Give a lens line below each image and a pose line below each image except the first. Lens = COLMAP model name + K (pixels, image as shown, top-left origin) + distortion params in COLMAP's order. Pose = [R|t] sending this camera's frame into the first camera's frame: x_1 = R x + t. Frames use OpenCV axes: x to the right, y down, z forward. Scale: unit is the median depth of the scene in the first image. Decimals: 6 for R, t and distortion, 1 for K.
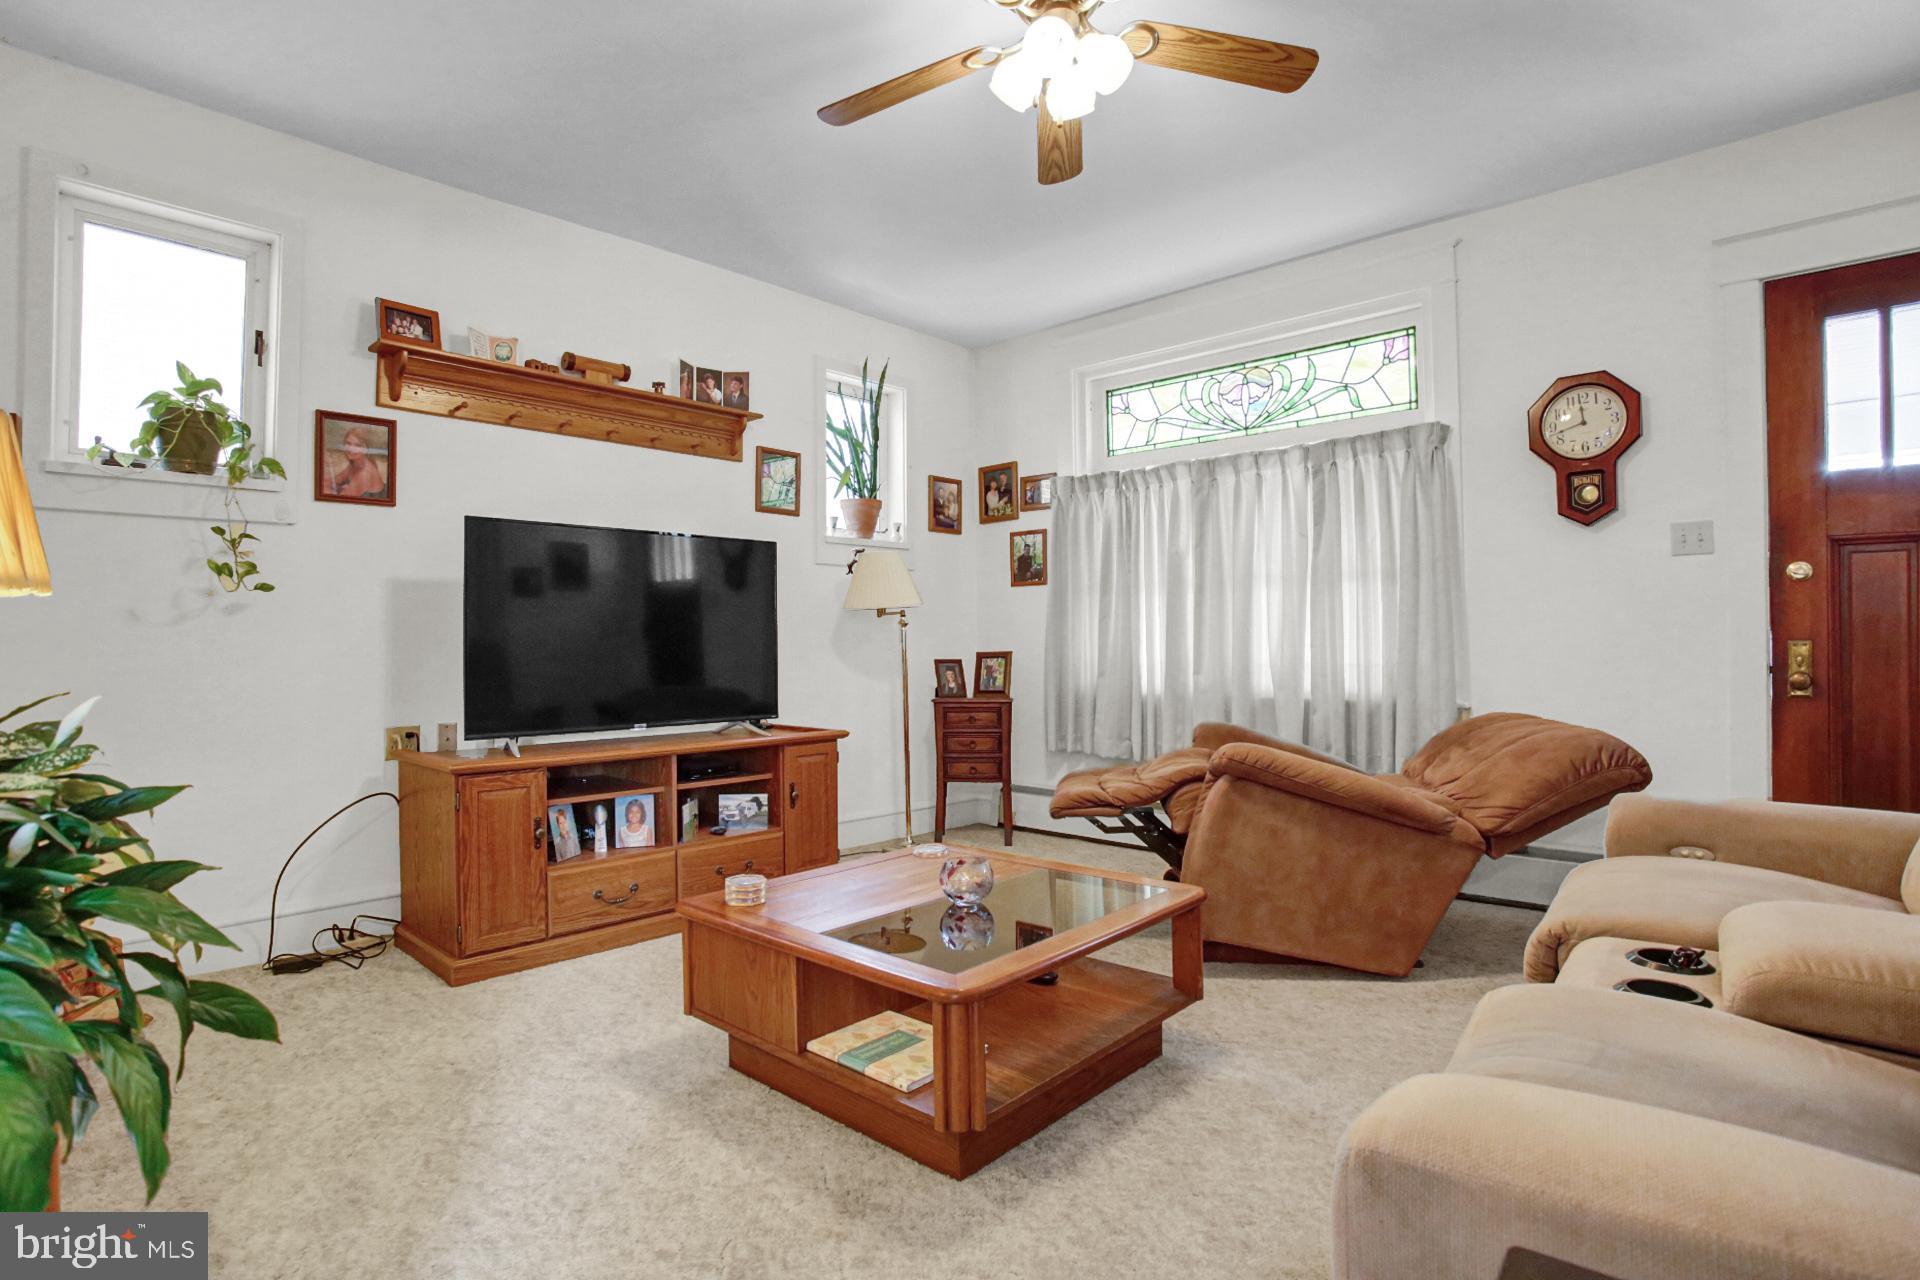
lens RADIAL K [[988.6, 0, 962.6], [0, 988.6, 637.5], [0, 0, 1]] dist [-0.051484, 0.015540]
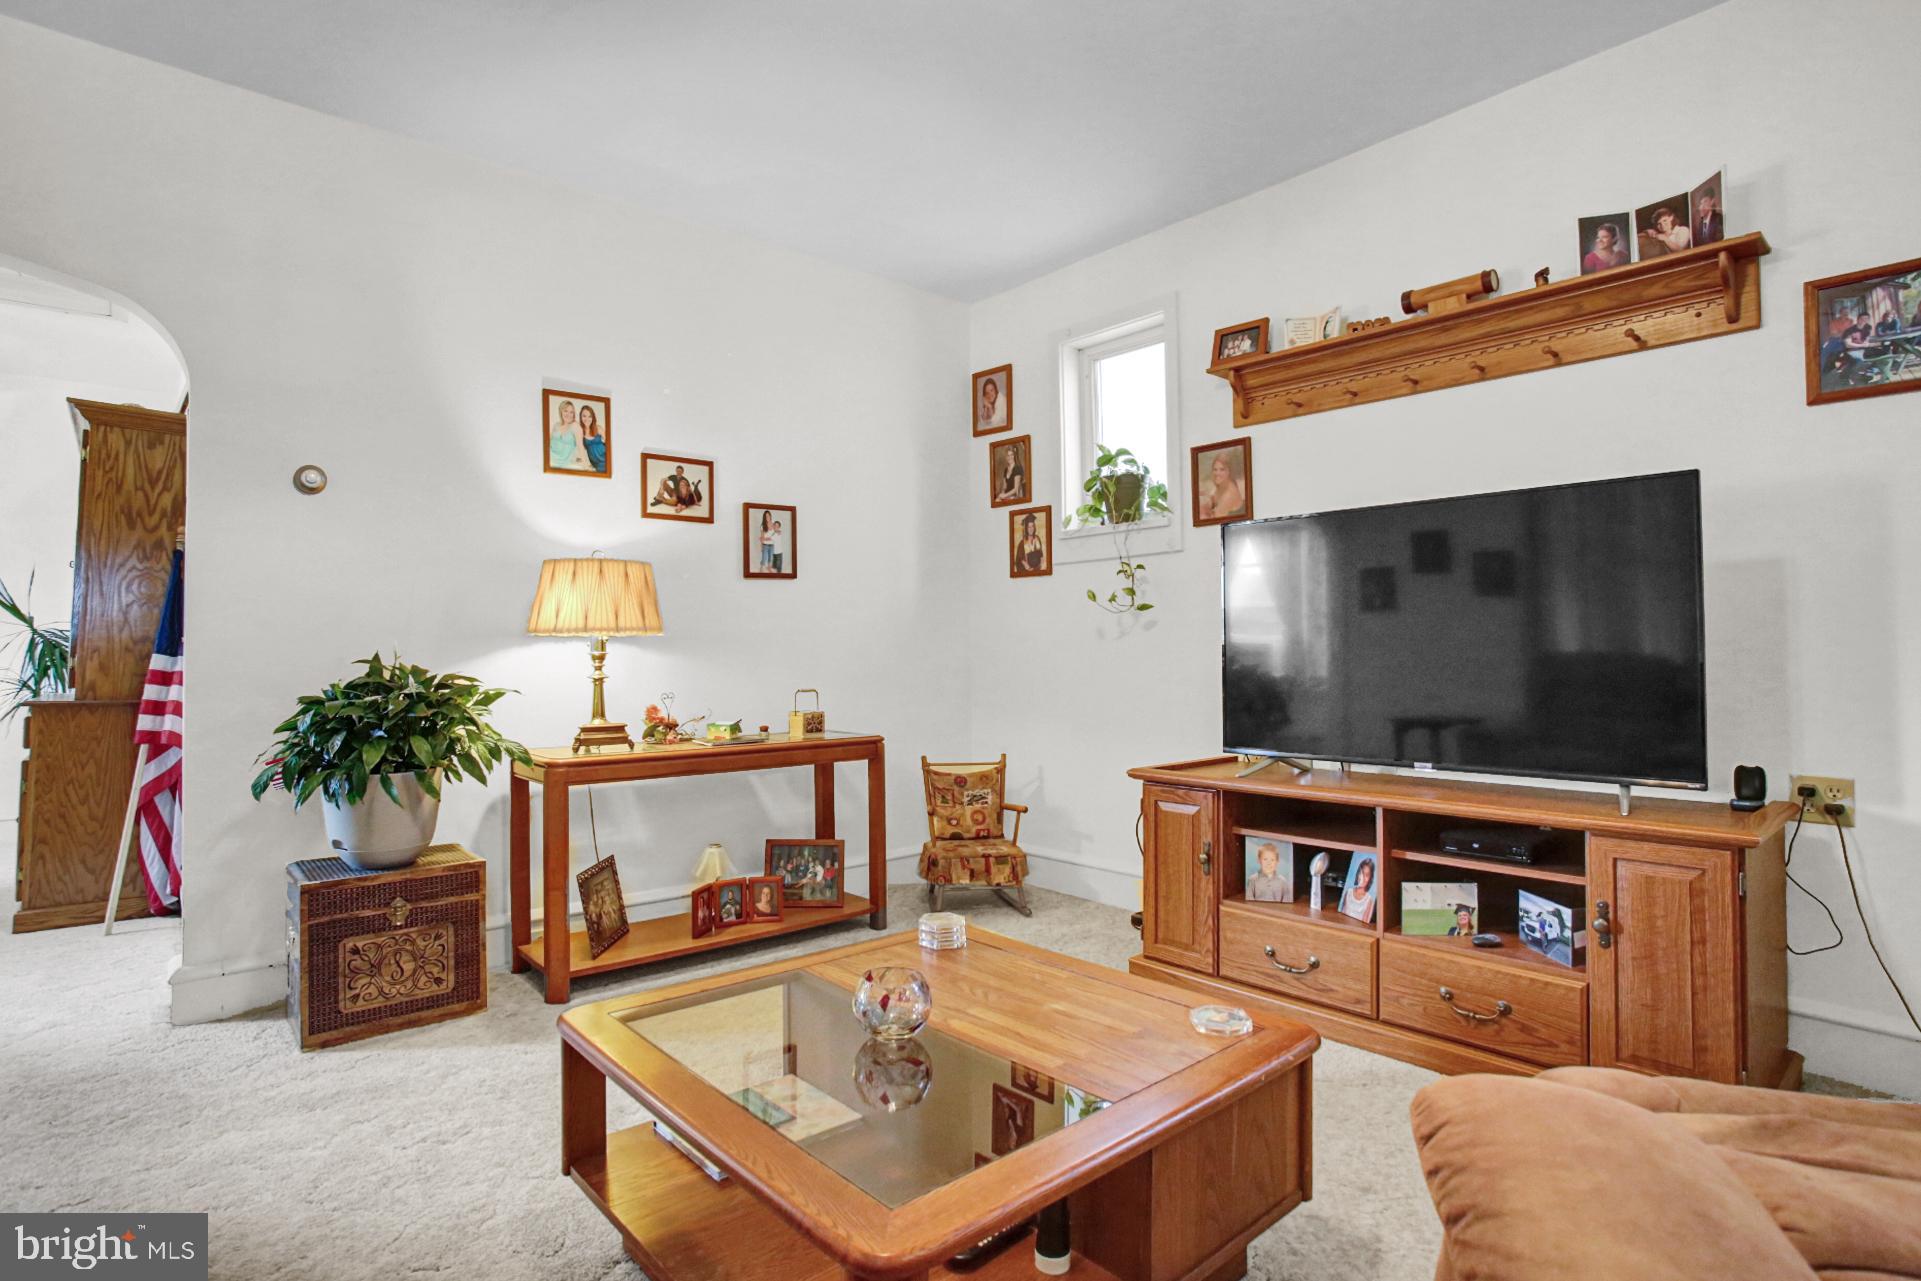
lens RADIAL K [[989.1, 0, 965.9], [0, 989.1, 648.3], [0, 0, 1]] dist [-0.051484, 0.015540]
pose [[-0.111878, -0.009502, -0.993677, 0.376138], [0.001224, 0.999952, -0.009700, 0.007904], [0.993721, -0.002301, -0.111861, 0.638193]]
